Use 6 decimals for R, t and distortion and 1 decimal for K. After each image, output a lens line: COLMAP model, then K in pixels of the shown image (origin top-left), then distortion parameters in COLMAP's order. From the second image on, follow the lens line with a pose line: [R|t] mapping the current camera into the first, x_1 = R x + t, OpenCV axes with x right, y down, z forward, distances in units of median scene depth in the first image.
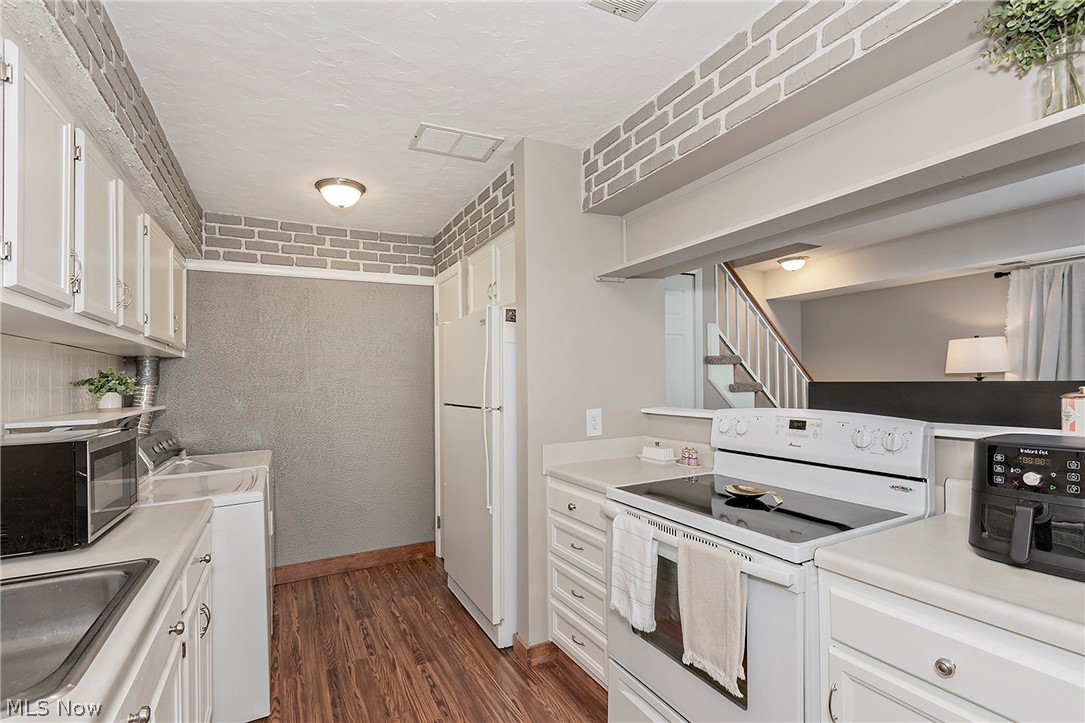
lens RADIAL K [[508.7, 0, 538.1], [0, 508.7, 382.1], [0, 0, 1]] dist [0.011855, 0.001495]
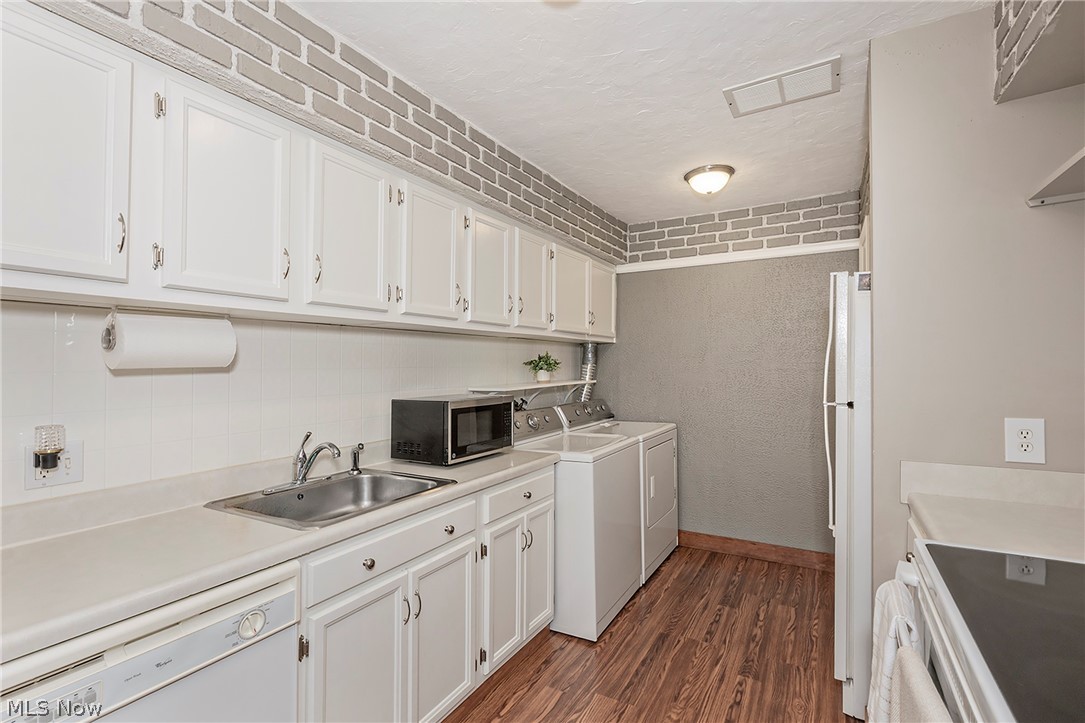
lens RADIAL K [[508.7, 0, 543.4], [0, 508.7, 358.4], [0, 0, 1]] dist [0.011855, 0.001495]
pose [[0.545487, 0.009629, -0.838064, 0.285757], [-0.010031, 0.999937, 0.004960, -0.014836], [0.838059, 0.005701, 0.545549, 0.165622]]
